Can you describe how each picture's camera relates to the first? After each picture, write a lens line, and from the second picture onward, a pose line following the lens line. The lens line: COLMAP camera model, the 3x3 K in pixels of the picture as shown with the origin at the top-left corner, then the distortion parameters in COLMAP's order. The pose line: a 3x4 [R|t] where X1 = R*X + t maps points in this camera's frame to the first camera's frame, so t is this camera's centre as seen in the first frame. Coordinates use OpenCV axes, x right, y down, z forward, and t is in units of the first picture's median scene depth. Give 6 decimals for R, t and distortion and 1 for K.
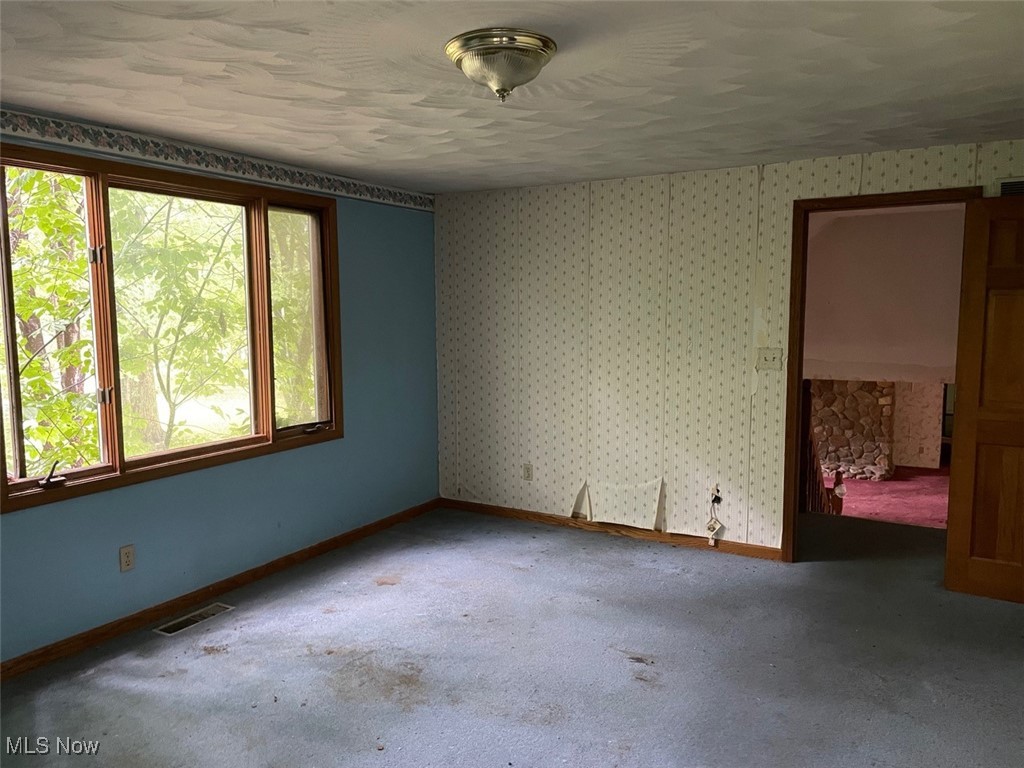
lens RADIAL K [[769.5, 0, 514.6], [0, 769.5, 395.2], [0, 0, 1]] dist [0.055419, -0.059008]
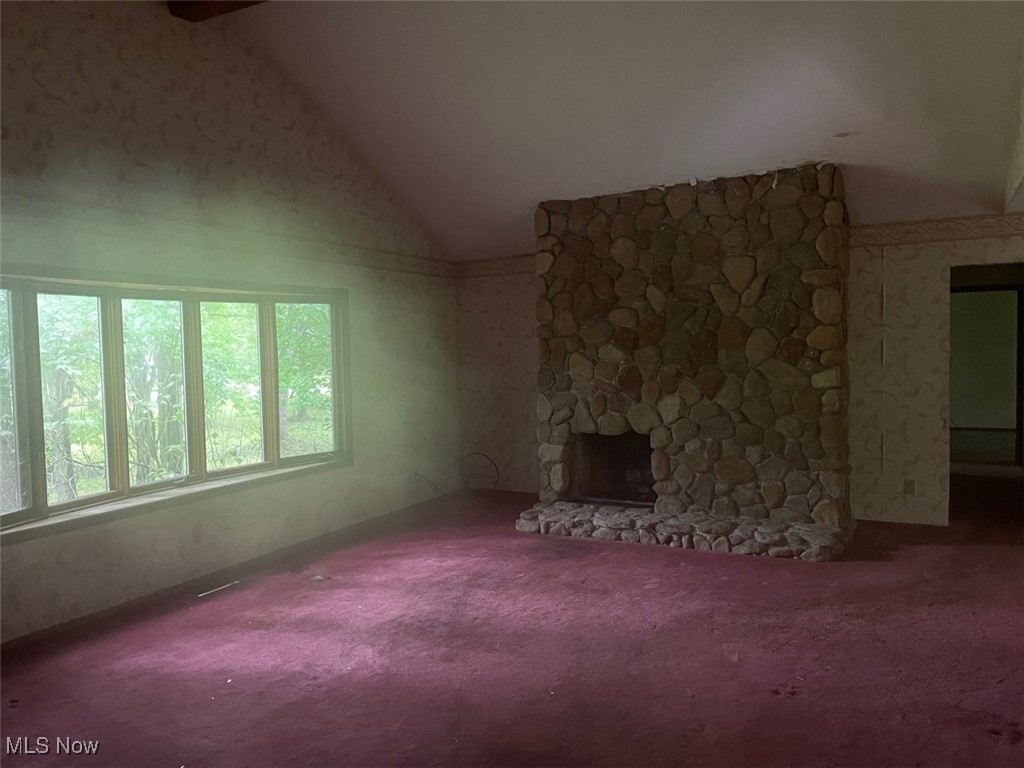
lens RADIAL K [[769.5, 0, 517.9], [0, 769.5, 378.1], [0, 0, 1]] dist [0.055419, -0.059008]
pose [[0.999351, -0.015082, 0.032716, 0.848731], [0.017317, 0.997456, -0.069150, 0.104382], [-0.031590, 0.069672, 0.997070, 1.664389]]
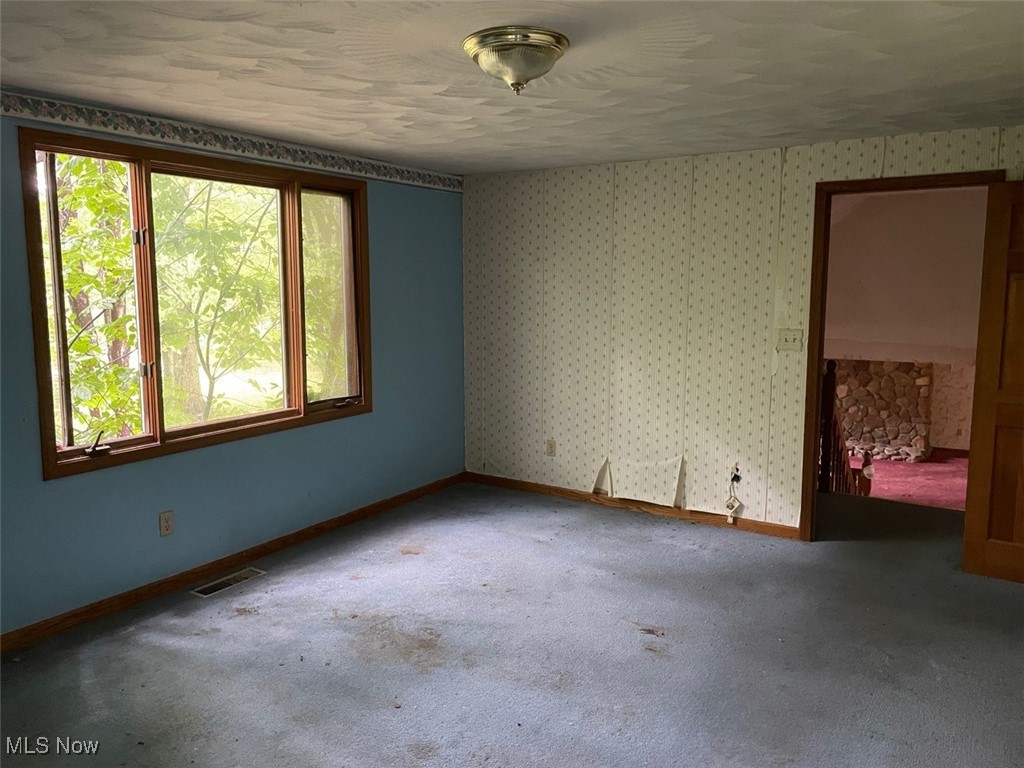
lens RADIAL K [[769.5, 0, 515.4], [0, 769.5, 378.1], [0, 0, 1]] dist [0.055419, -0.059008]
pose [[0.998907, 0.011595, -0.045273, 0.018009], [-0.011153, 0.999888, 0.010010, -0.003193], [0.045384, -0.009494, 0.998924, -0.026771]]
